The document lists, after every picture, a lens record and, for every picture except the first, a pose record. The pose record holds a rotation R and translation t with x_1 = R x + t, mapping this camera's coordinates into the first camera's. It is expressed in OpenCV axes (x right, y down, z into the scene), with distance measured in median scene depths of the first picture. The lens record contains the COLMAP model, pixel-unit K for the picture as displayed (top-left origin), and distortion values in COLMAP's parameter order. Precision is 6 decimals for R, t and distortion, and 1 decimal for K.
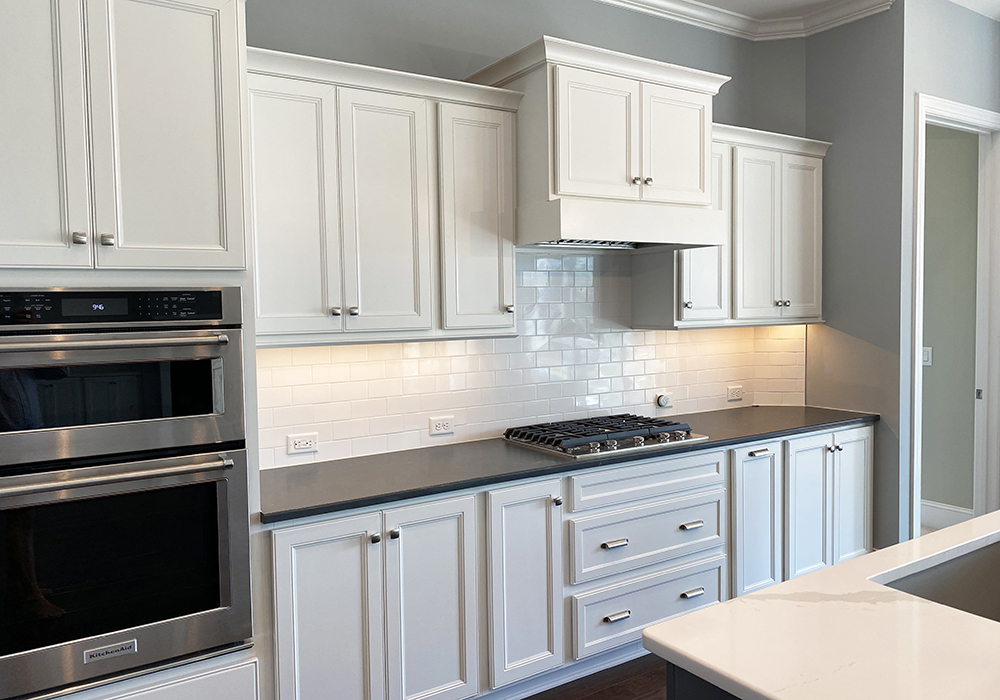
lens RADIAL K [[767.0, 0, 497.4], [0, 767.0, 349.3], [0, 0, 1]] dist [0.077654, -0.163475]
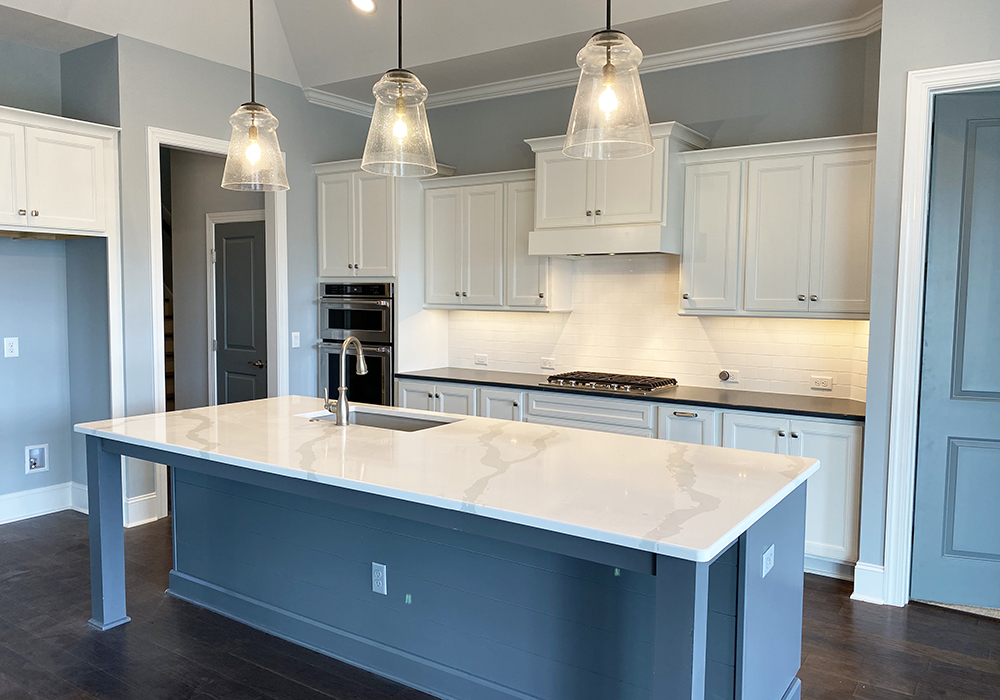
lens RADIAL K [[767.0, 0, 497.4], [0, 767.0, 349.3], [0, 0, 1]] dist [0.077654, -0.163475]
pose [[0.373993, 0.089132, -0.923139, 1.634762], [-0.067156, 0.995361, 0.068899, -0.045957], [0.924997, 0.036227, 0.378244, 0.279322]]
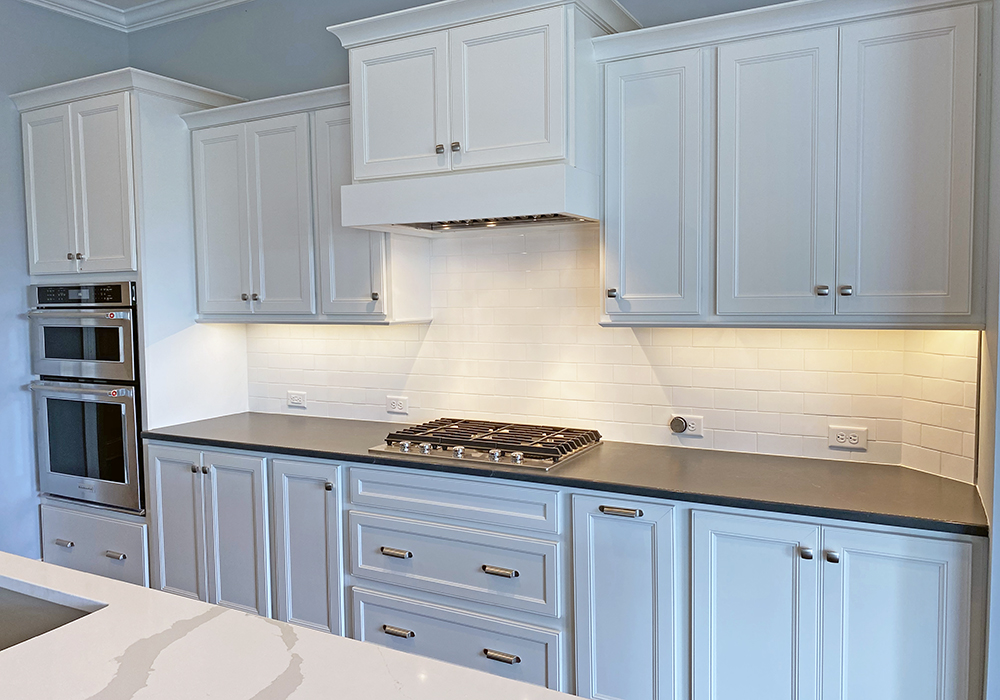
lens RADIAL K [[767.0, 0, 497.4], [0, 767.0, 349.3], [0, 0, 1]] dist [0.077654, -0.163475]
pose [[0.475152, 0.074714, -0.876726, 1.036662], [-0.043222, 0.997167, 0.061553, -0.054886], [0.878842, 0.008647, 0.477035, 0.686192]]
